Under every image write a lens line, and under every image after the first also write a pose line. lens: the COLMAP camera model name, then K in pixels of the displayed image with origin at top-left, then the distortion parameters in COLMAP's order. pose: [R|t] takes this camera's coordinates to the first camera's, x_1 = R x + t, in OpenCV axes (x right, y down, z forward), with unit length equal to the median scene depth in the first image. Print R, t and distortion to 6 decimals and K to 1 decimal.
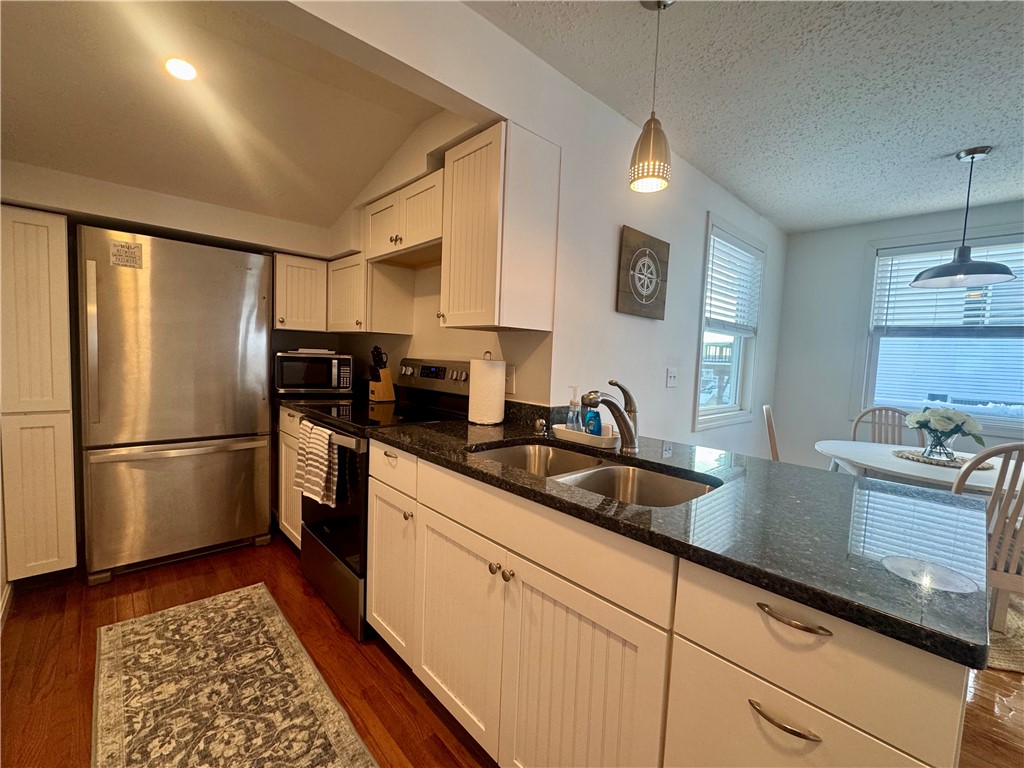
lens RADIAL K [[439.2, 0, 510.1], [0, 439.2, 385.1], [0, 0, 1]] dist [0.000285, 0.000074]
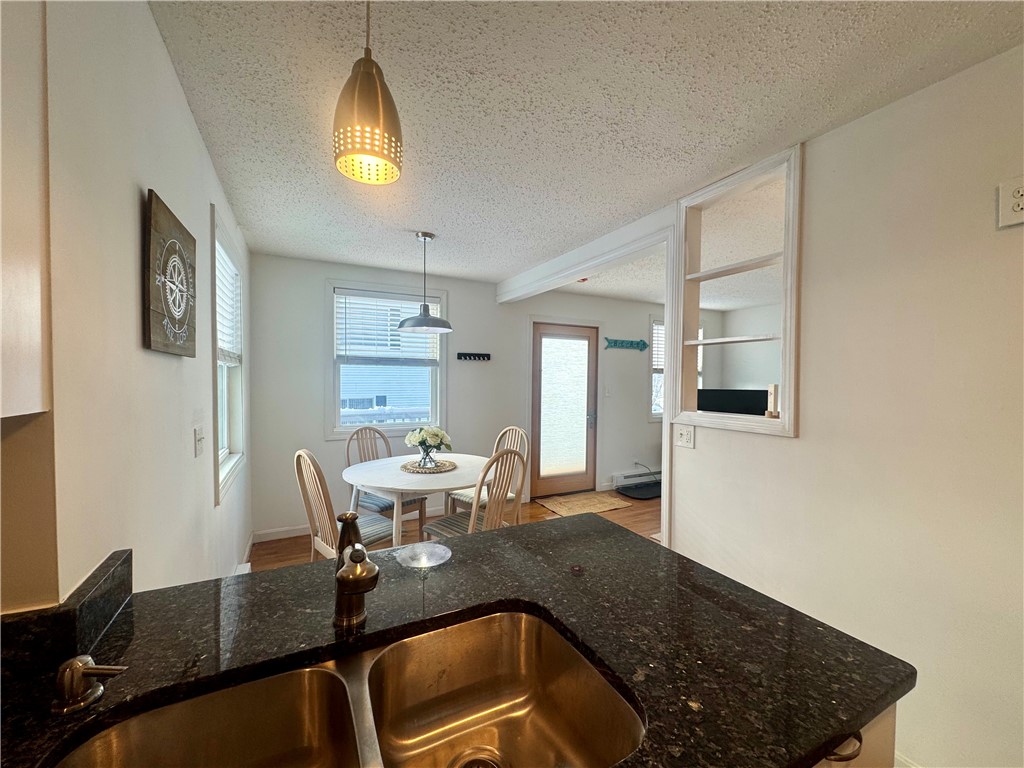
lens RADIAL K [[411.3, 0, 513.3], [0, 411.3, 385.8], [0, 0, 1]] dist [-0.002989, -0.000717]
pose [[0.266244, -0.064027, 0.961777, -0.111903], [0.070677, 0.996402, 0.046767, -0.107846], [-0.961311, 0.055524, 0.269811, 0.418374]]
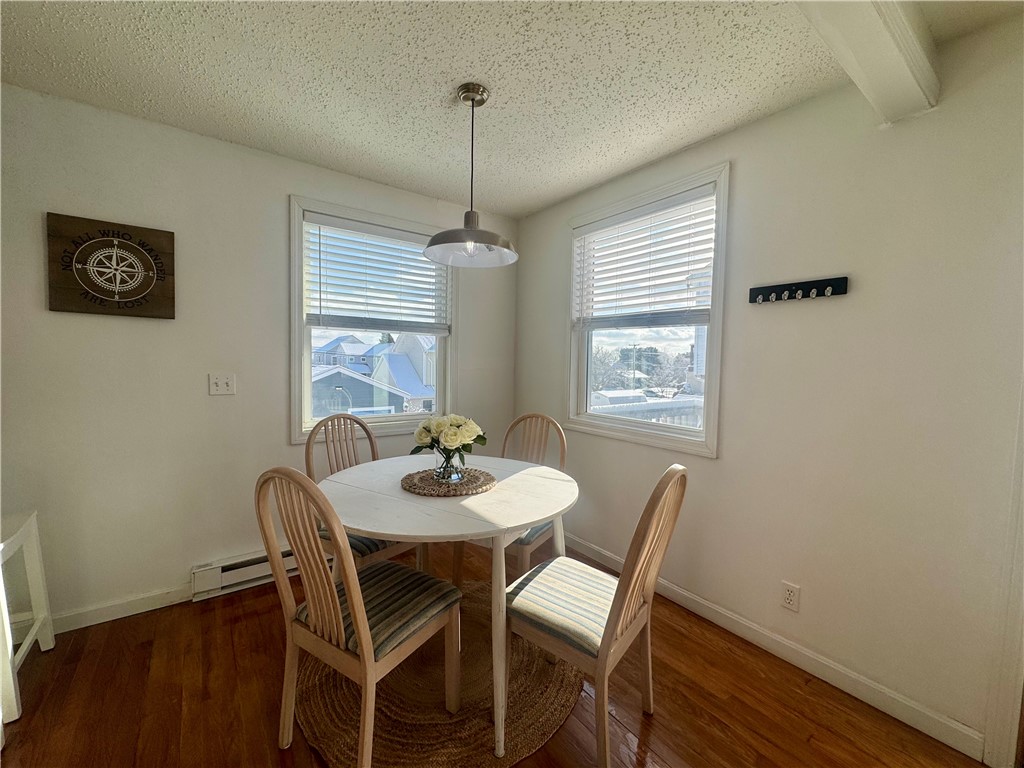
lens RADIAL K [[411.3, 0, 506.8], [0, 411.3, 384.3], [0, 0, 1]] dist [-0.002989, -0.000717]
pose [[0.993130, -0.018670, -0.115516, 1.170344], [0.017021, 0.999739, -0.015242, 0.006747], [0.115770, 0.013171, 0.993189, 0.278214]]
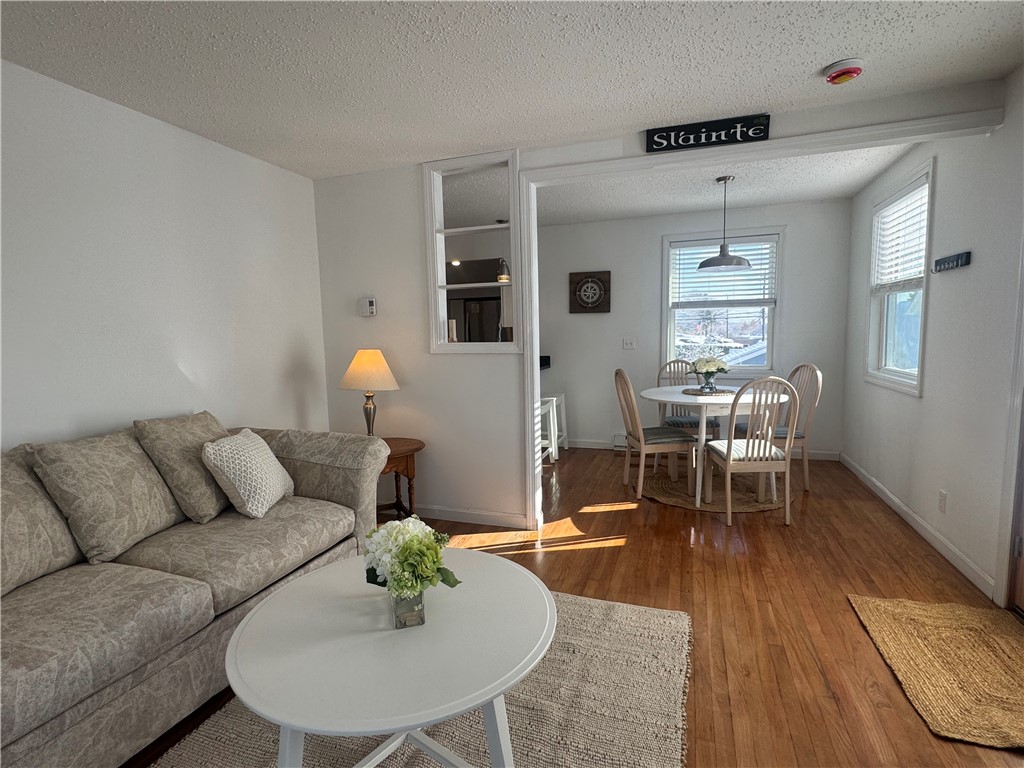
lens RADIAL K [[520.4, 0, 514.5], [0, 520.4, 386.7], [0, 0, 1]] dist [-0.001906, 0.000137]
pose [[0.469199, 0.038147, -0.882268, 2.225598], [-0.016568, 0.999271, 0.034394, 0.100430], [0.882937, -0.001520, 0.469489, -0.400655]]
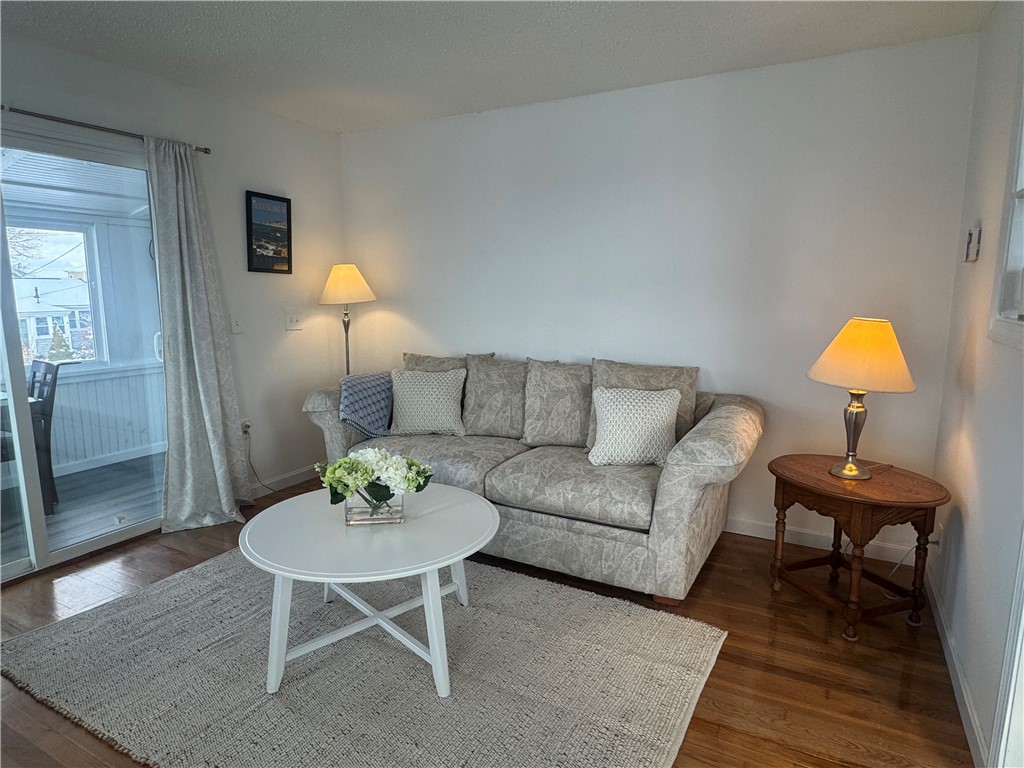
lens RADIAL K [[598.4, 0, 511.6], [0, 598.4, 382.9], [0, 0, 1]] dist [-0.000803, -0.000056]
pose [[-0.941674, -0.001348, -0.336523, 0.183480], [-0.073331, 0.976784, 0.201286, -0.299484], [0.328439, 0.214223, -0.919911, 3.724176]]
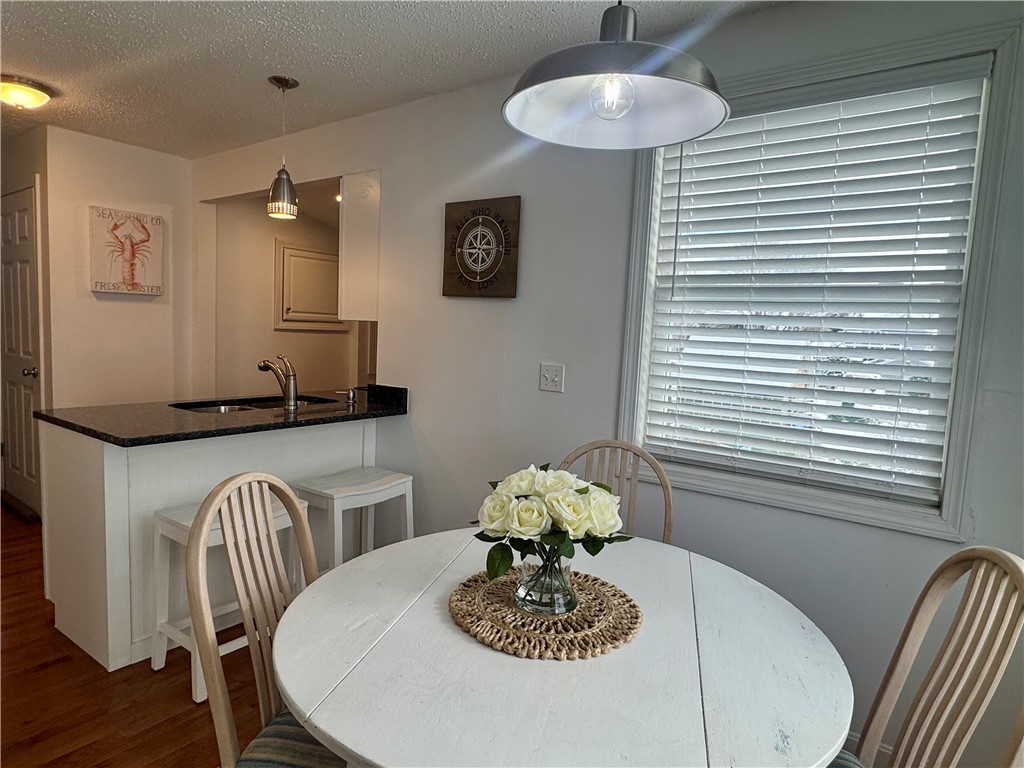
lens RADIAL K [[601.0, 0, 509.0], [0, 601.0, 380.2], [0, 0, 1]] dist [0.001362, 0.000277]
pose [[0.191147, 0.055926, -0.979967, 1.446347], [-0.099635, 0.994324, 0.037311, -0.048148], [0.976492, 0.090507, 0.195634, 0.850698]]
